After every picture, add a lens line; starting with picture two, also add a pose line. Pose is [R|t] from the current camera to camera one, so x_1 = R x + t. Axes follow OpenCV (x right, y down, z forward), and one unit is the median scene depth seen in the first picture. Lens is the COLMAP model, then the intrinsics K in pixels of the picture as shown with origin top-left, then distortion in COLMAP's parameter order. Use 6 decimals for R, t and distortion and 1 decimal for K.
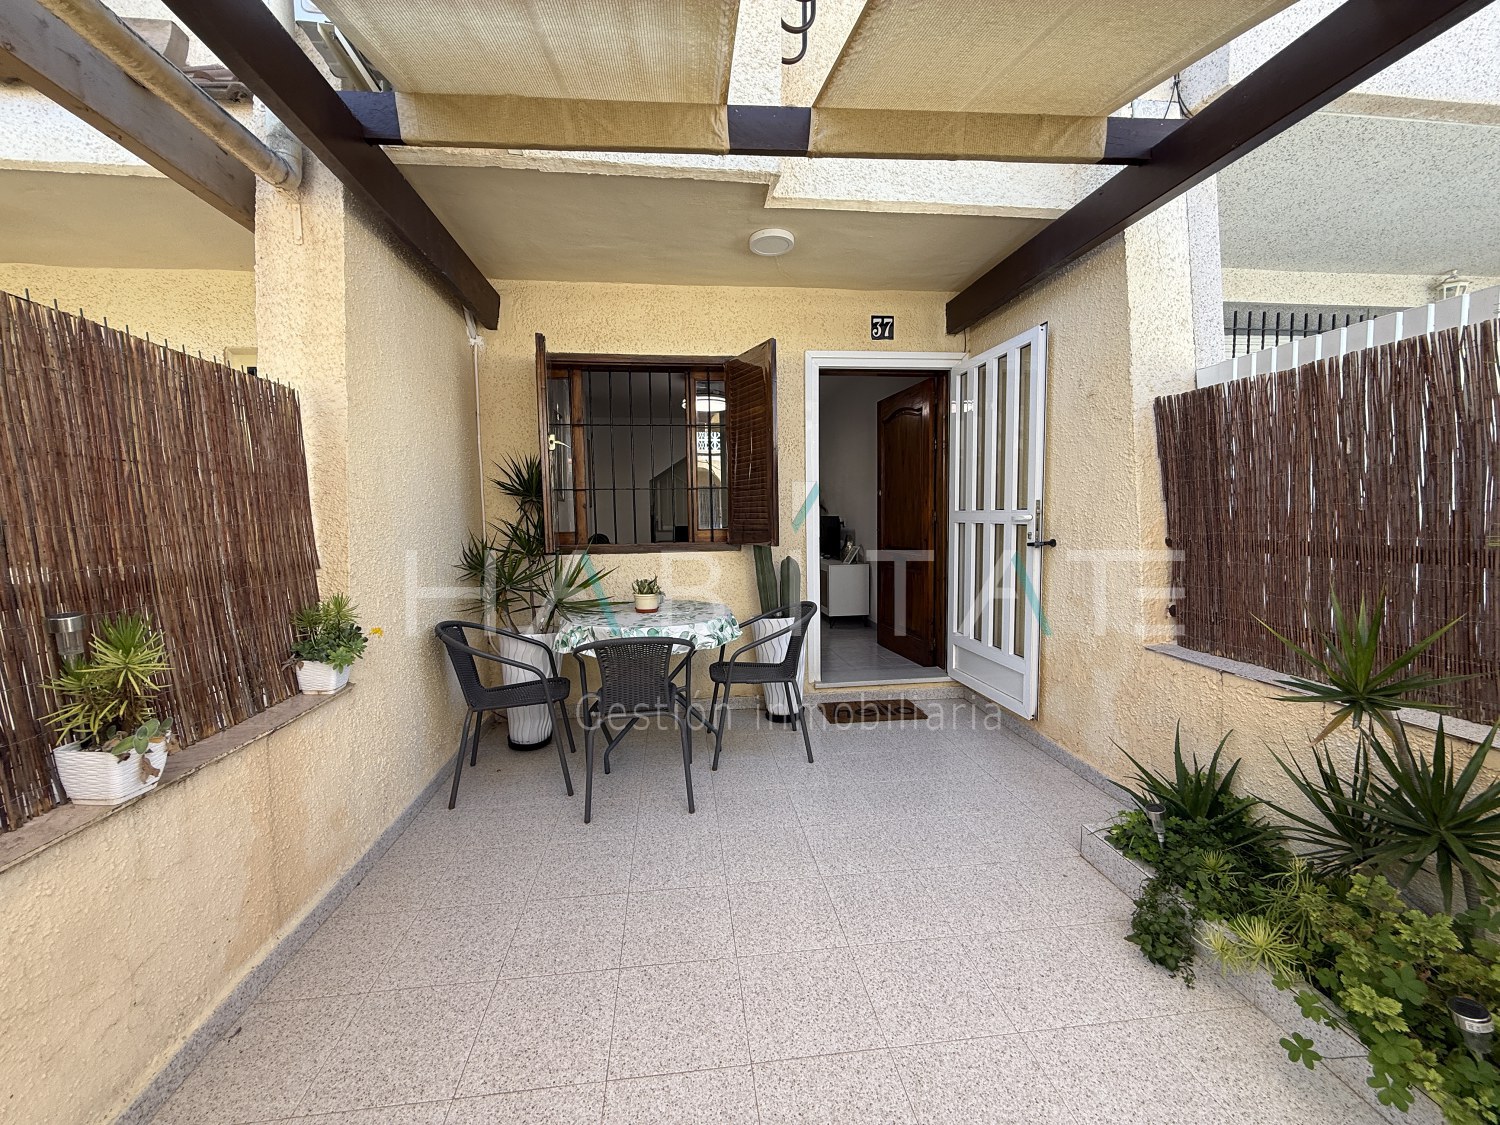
lens RADIAL K [[599.1, 0, 746.2], [0, 599.1, 562.6], [0, 0, 1]] dist [-0.000407, 0.000046]
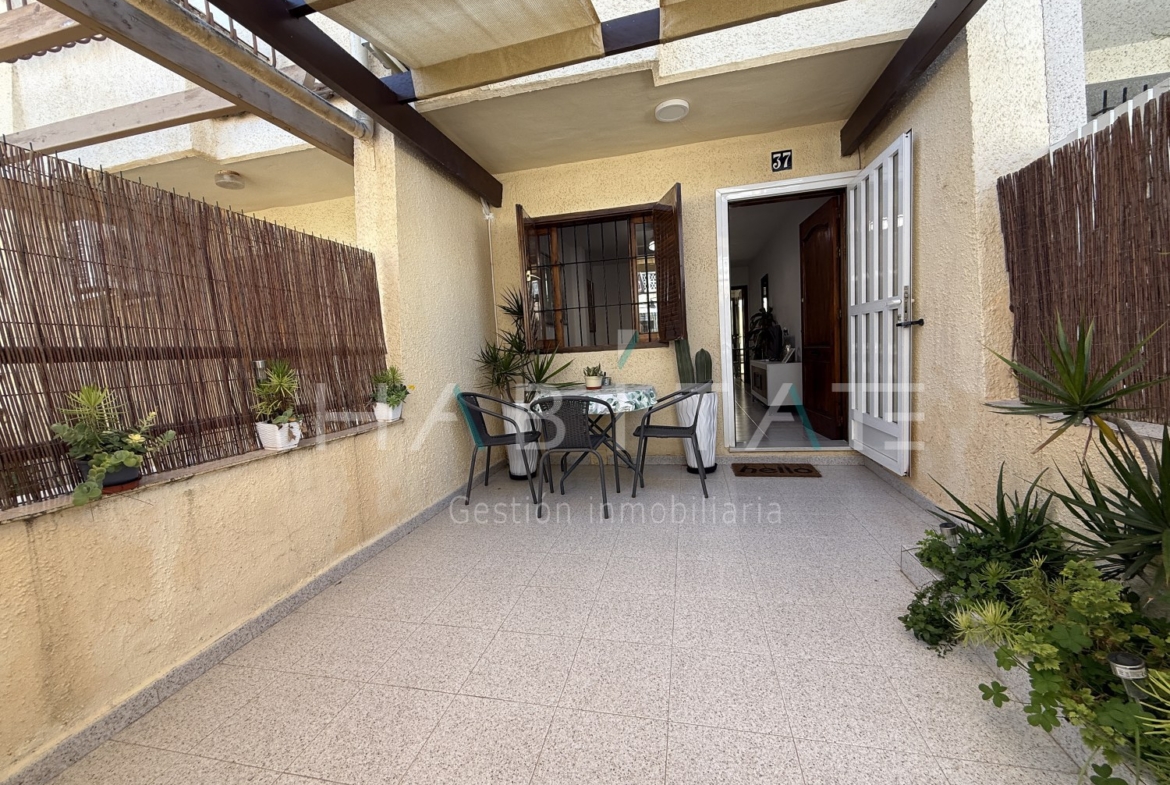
lens RADIAL K [[468.7, 0, 581.8], [0, 468.7, 394.7], [0, 0, 1]] dist [-0.000816, -0.000442]
pose [[0.939560, -0.008224, -0.342285, 0.292242], [0.016151, 0.999663, 0.020317, 0.109684], [0.342003, -0.024617, 0.939376, -0.101582]]
